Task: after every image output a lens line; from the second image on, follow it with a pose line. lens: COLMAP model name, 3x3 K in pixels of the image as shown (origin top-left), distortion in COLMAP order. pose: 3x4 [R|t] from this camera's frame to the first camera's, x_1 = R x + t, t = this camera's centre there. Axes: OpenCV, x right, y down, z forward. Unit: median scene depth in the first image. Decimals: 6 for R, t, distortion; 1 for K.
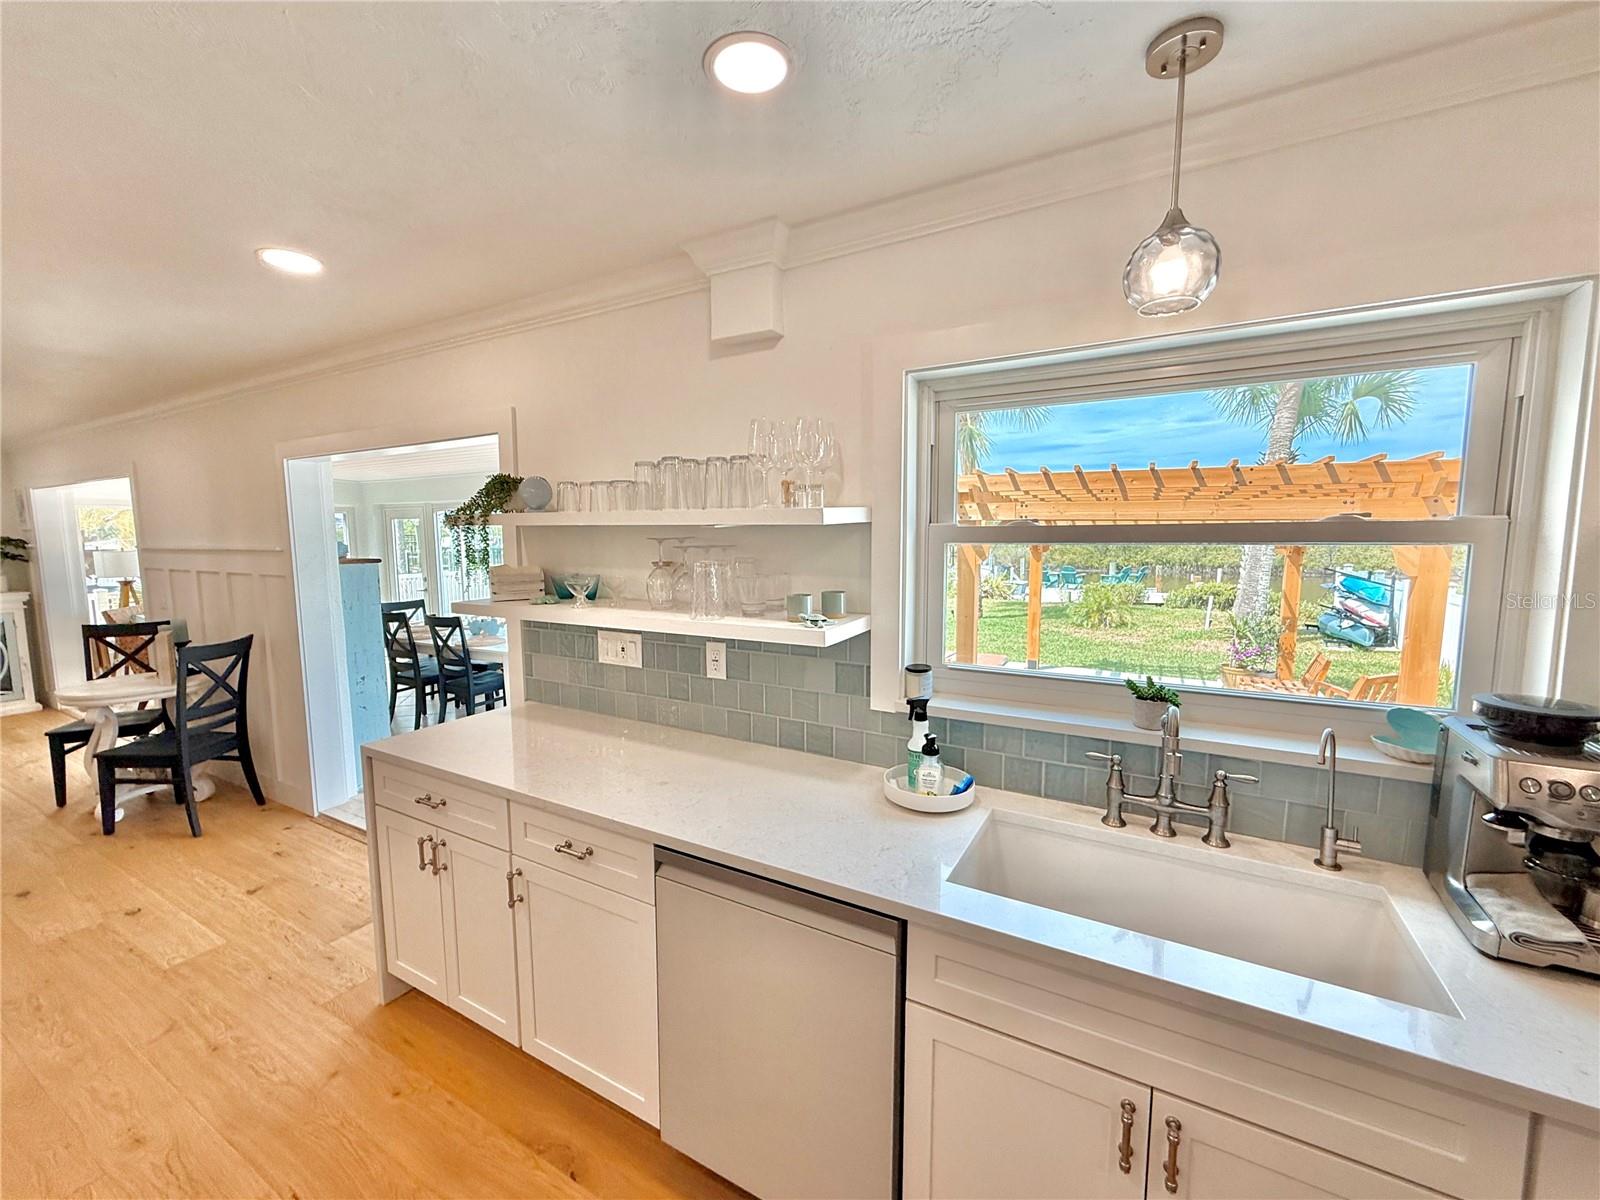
lens RADIAL K [[639.4, 0, 800.8], [0, 639.4, 600.7], [0, 0, 1]] dist [-0.002376, -0.000116]
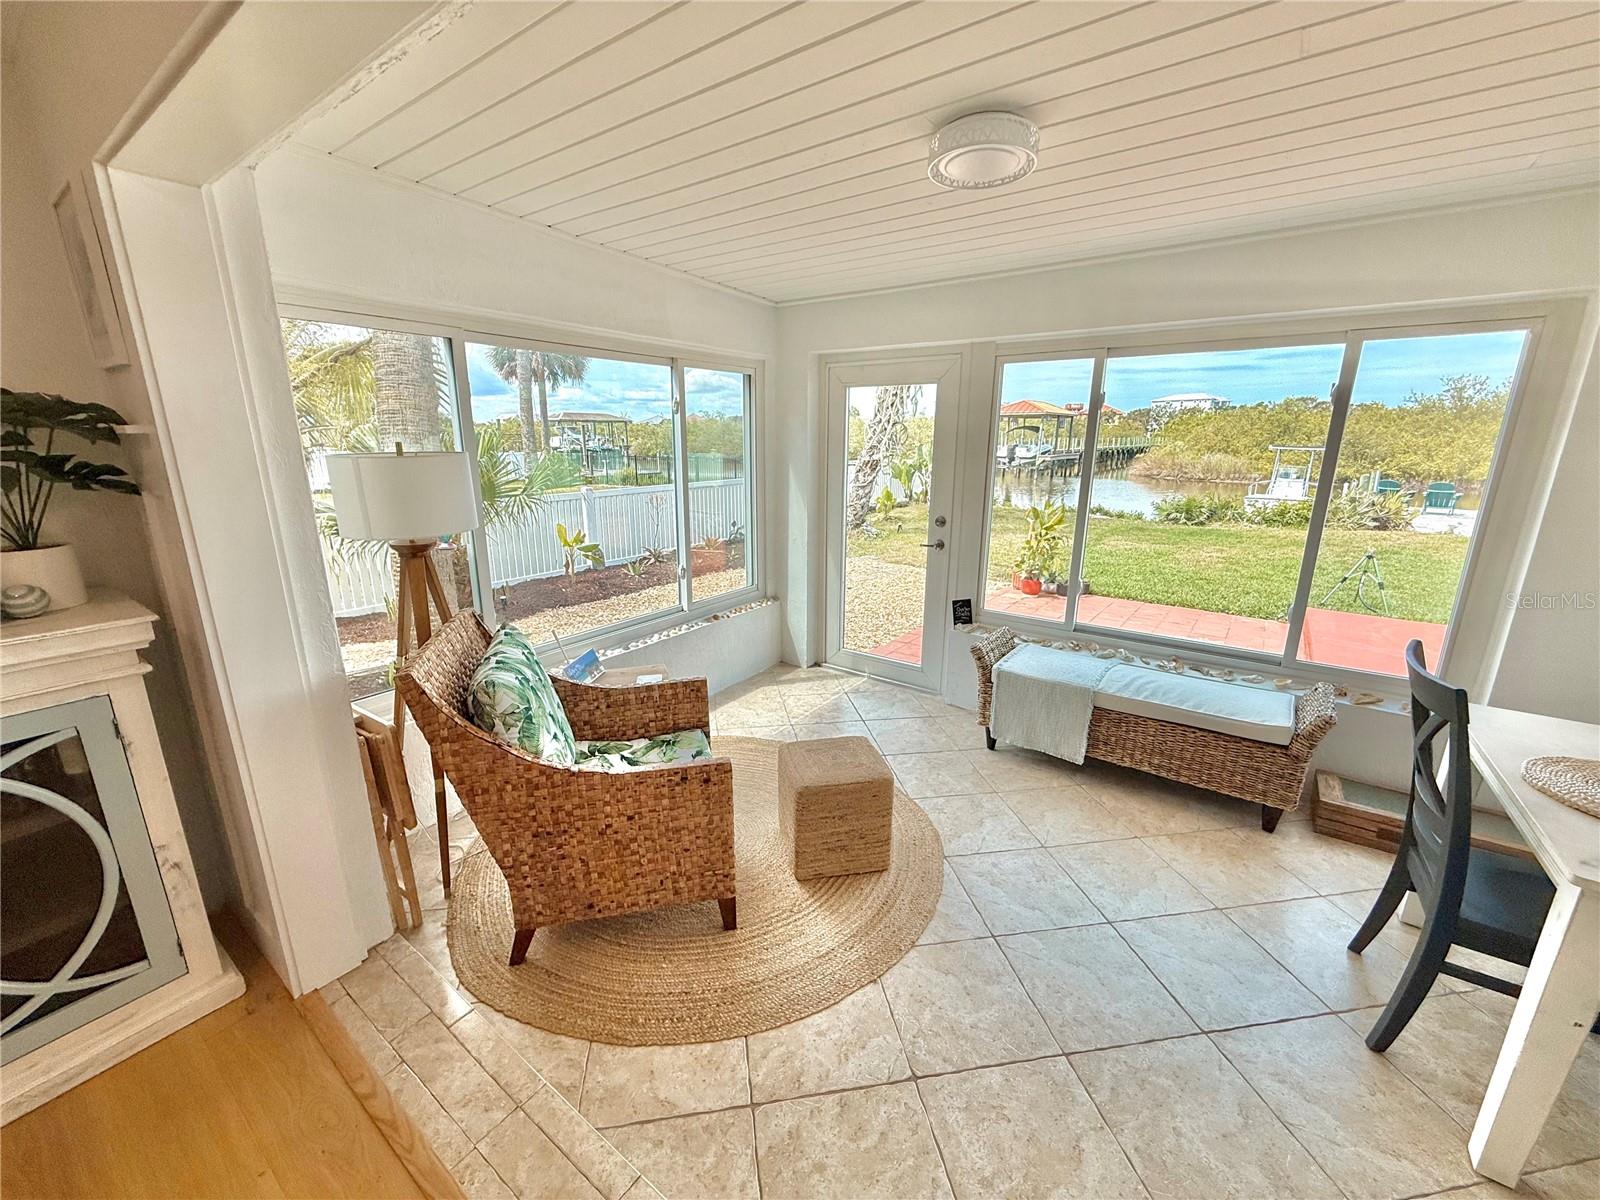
lens RADIAL K [[639.4, 0, 797.4], [0, 639.4, 600.8], [0, 0, 1]] dist [-0.002376, -0.000116]
pose [[0.993583, 0.035918, -0.107250, -0.915943], [-0.019440, 0.988358, 0.150900, -0.062534], [0.111421, -0.147847, 0.982714, 0.768543]]
